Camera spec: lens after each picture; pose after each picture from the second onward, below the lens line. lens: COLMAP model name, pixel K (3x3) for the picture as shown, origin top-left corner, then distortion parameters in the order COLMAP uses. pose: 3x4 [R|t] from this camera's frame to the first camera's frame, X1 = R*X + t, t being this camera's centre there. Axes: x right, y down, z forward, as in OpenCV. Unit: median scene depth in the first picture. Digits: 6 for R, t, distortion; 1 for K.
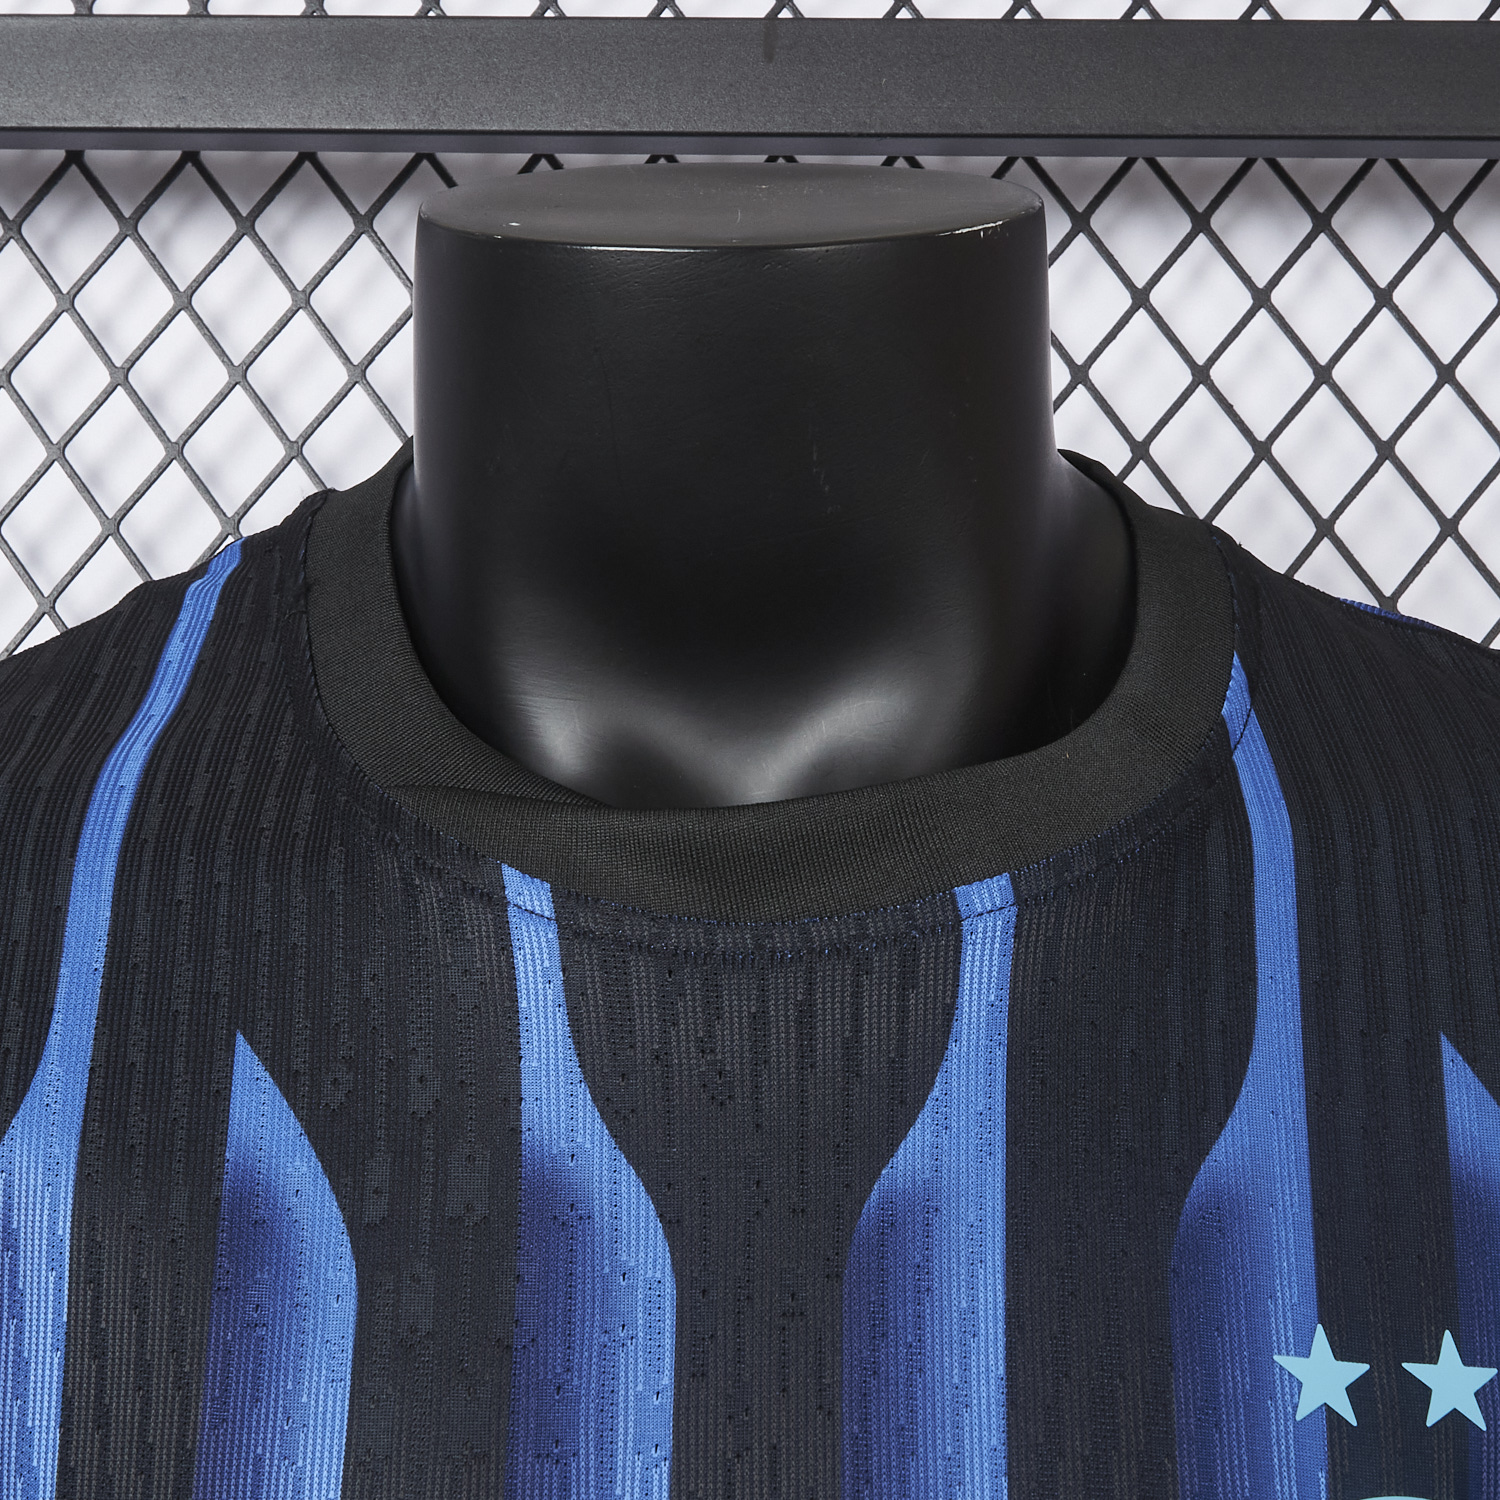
lens RADIAL K [[2602.2, 0, 754.3], [0, 2602.2, 759.1], [0, 0, 1]] dist [-0.050812, 0.000000]
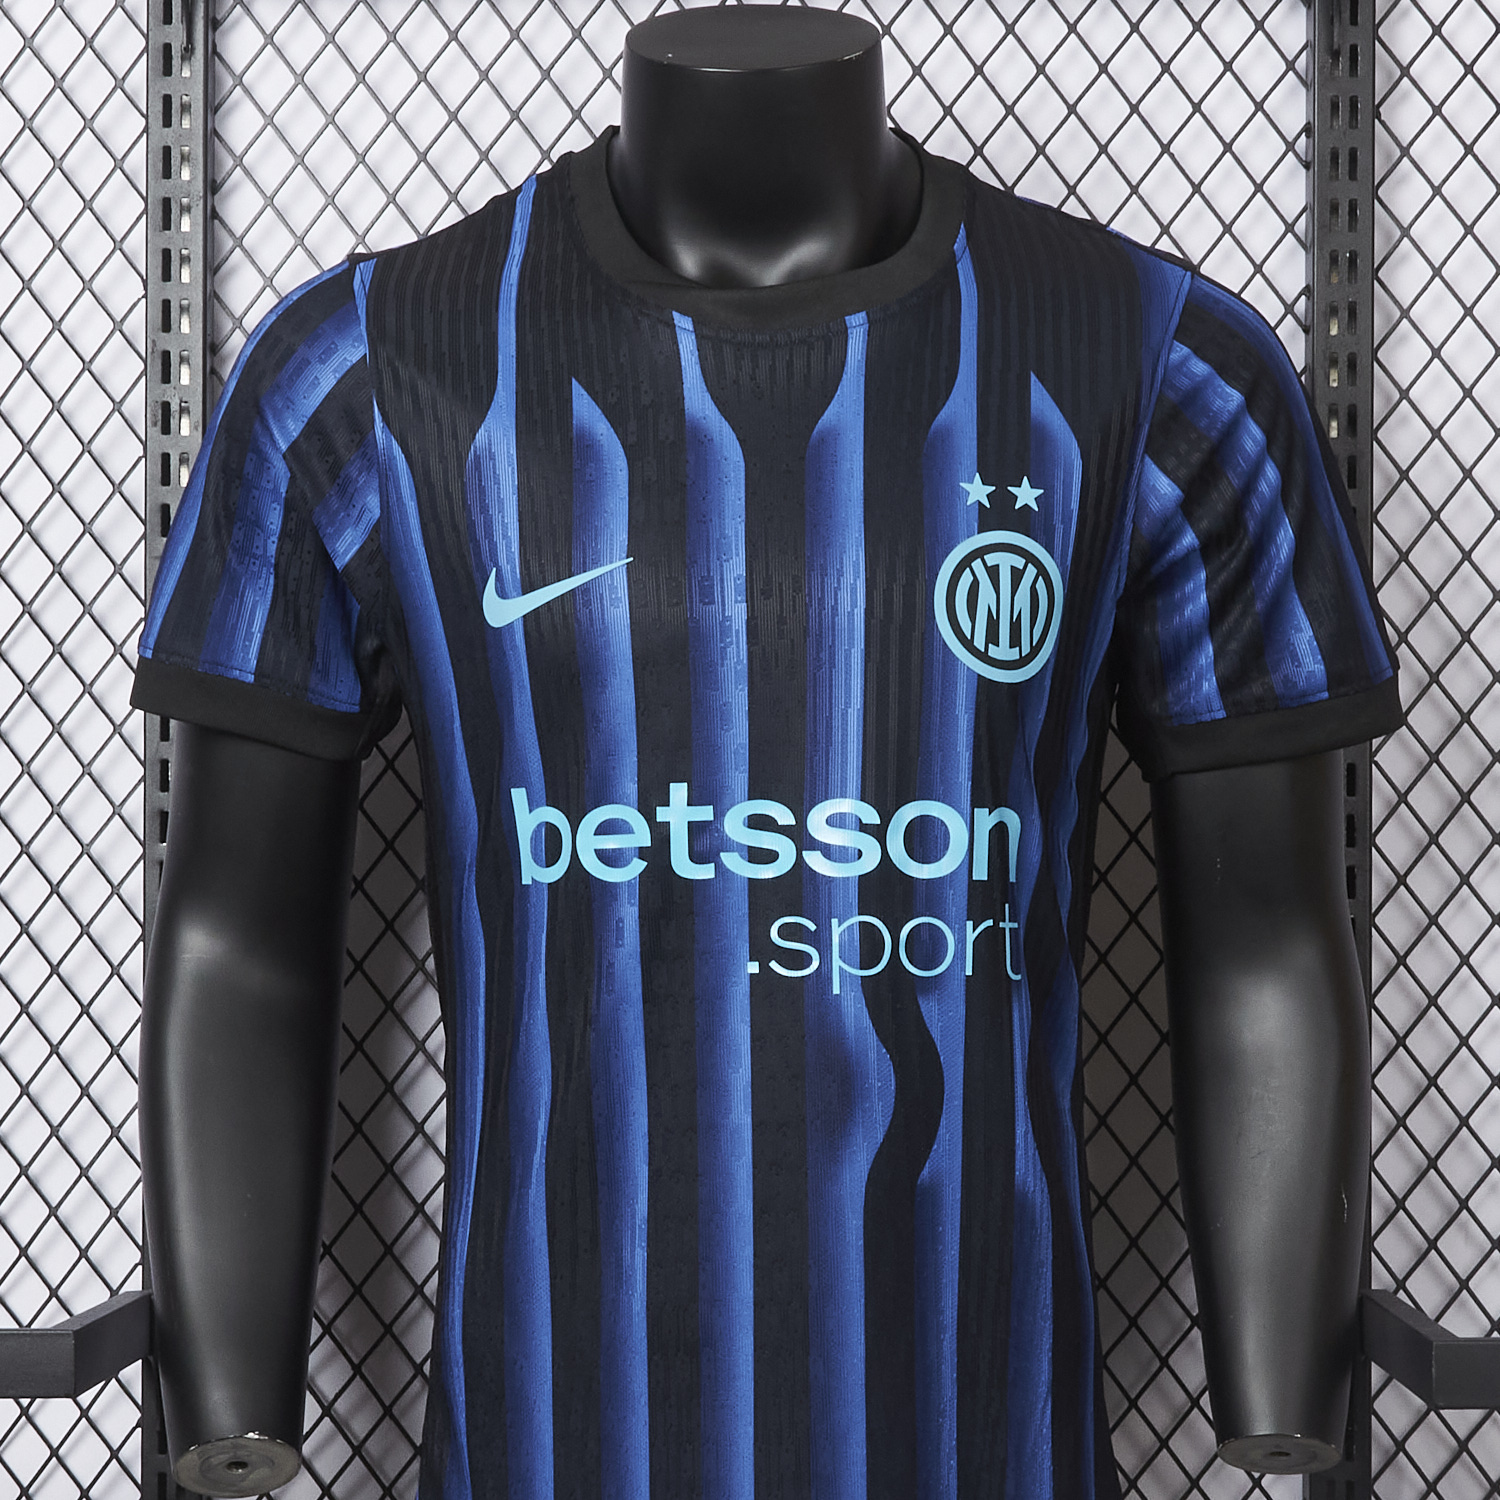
lens RADIAL K [[2497.3, 0, 778.2], [0, 2497.3, 732.7], [0, 0, 1]] dist [-0.024612, 0.000000]
pose [[0.999365, -0.019016, 0.030138, -0.074913], [0.013420, 0.984294, 0.176026, 0.017833], [-0.033012, -0.175509, 0.983924, -1.554646]]
